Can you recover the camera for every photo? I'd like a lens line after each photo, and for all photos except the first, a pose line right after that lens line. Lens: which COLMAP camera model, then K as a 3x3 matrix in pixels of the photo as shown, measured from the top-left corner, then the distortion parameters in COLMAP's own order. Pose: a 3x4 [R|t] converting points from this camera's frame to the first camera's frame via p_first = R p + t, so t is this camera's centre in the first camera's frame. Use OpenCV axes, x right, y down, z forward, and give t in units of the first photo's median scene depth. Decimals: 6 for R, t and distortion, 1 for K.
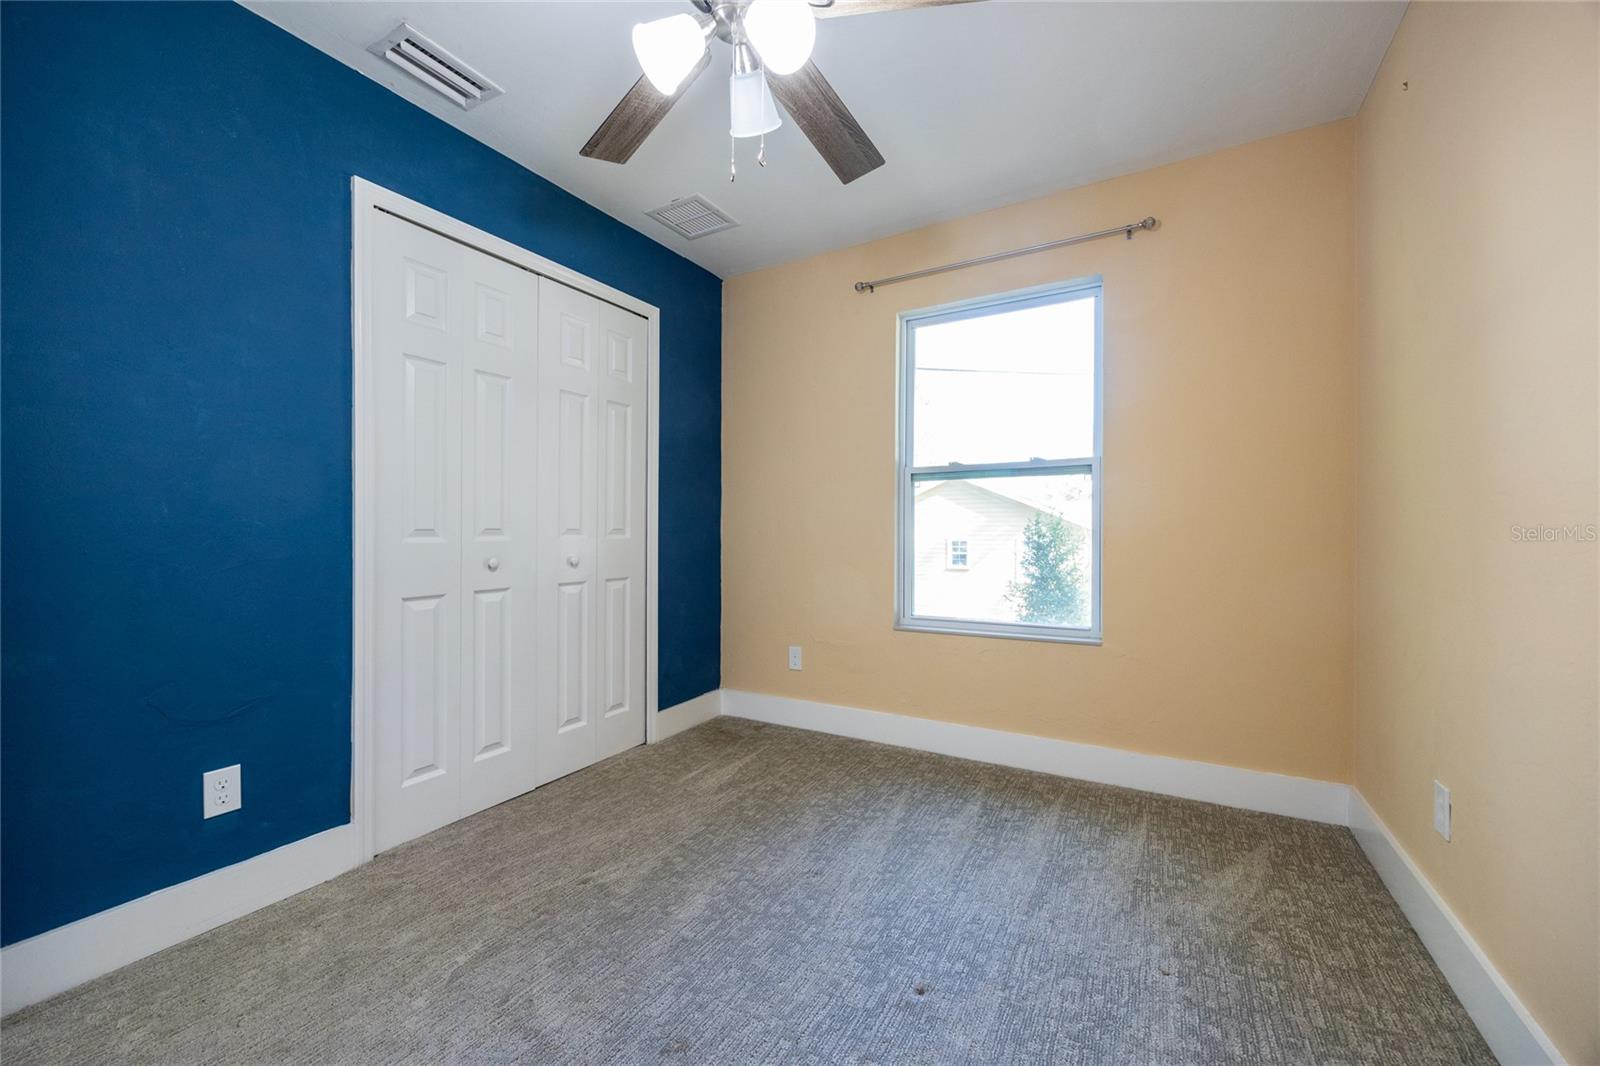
lens RADIAL K [[611.8, 0, 805.4], [0, 611.8, 527.1], [0, 0, 1]] dist [-0.002187, 0.000027]
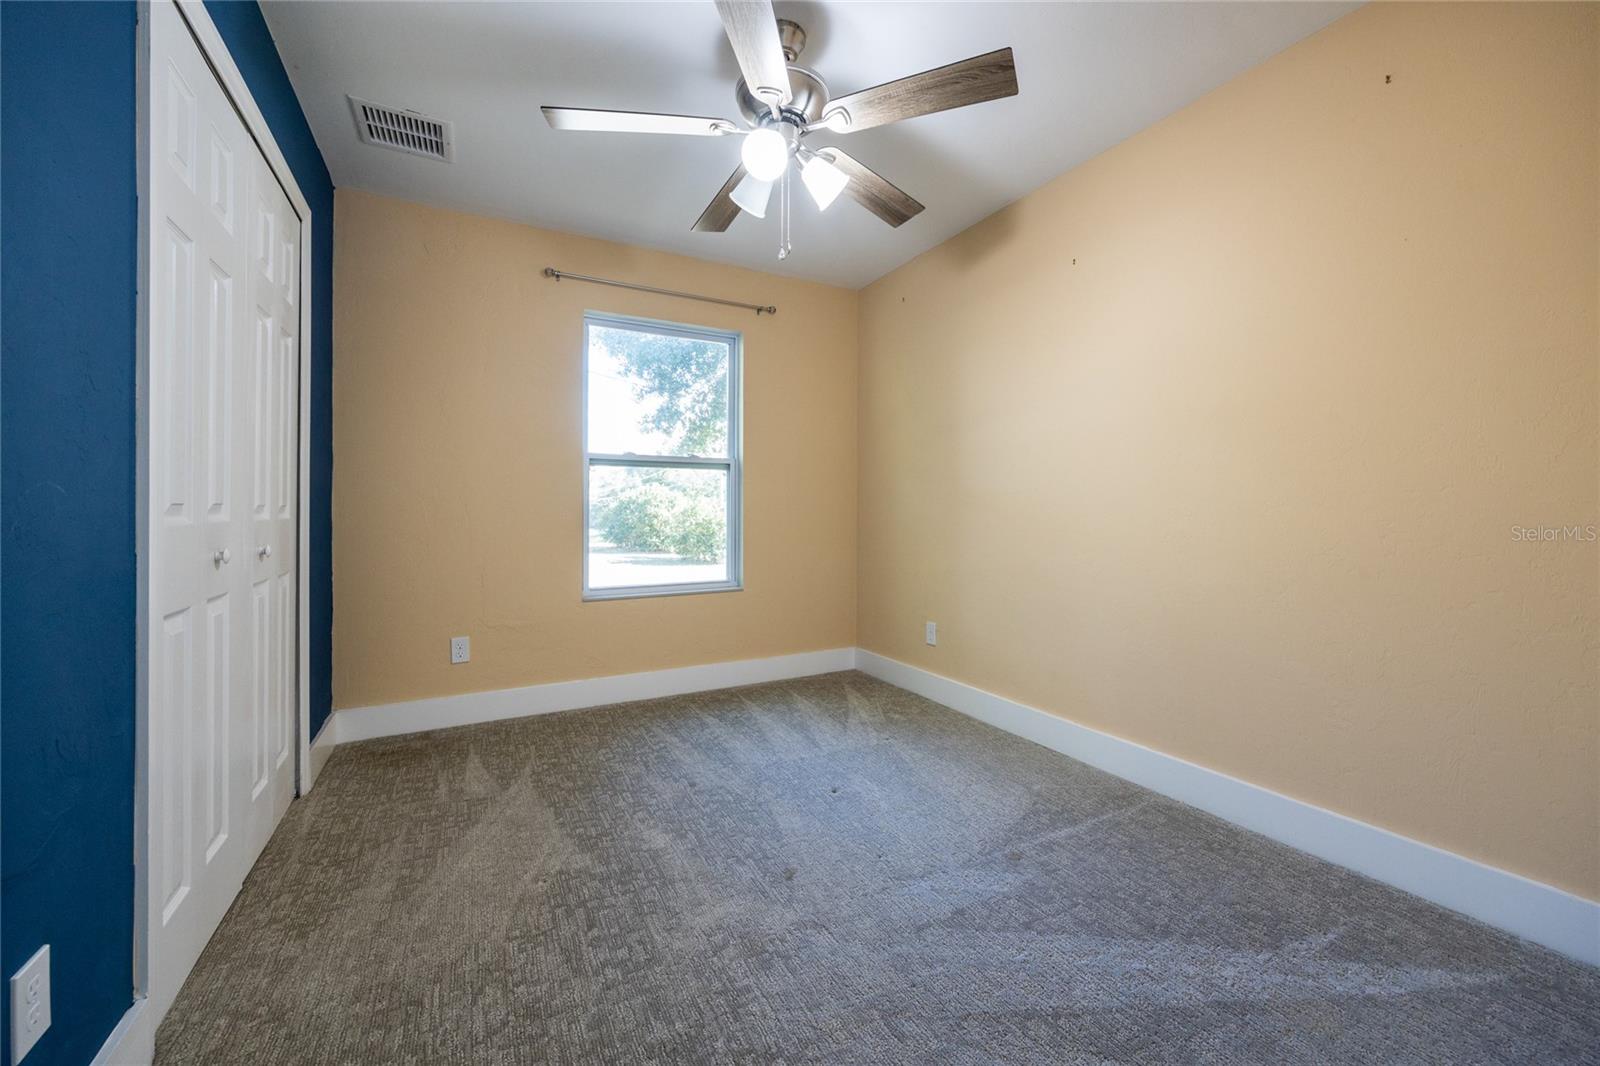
lens RADIAL K [[619.3, 0, 802.7], [0, 619.3, 513.5], [0, 0, 1]] dist [0.000316, 0.000097]
pose [[0.526244, 0.003591, 0.850326, -0.703402], [-0.007844, 0.999969, 0.000632, 0.009997], [-0.850297, -0.007003, 0.526256, 0.115031]]
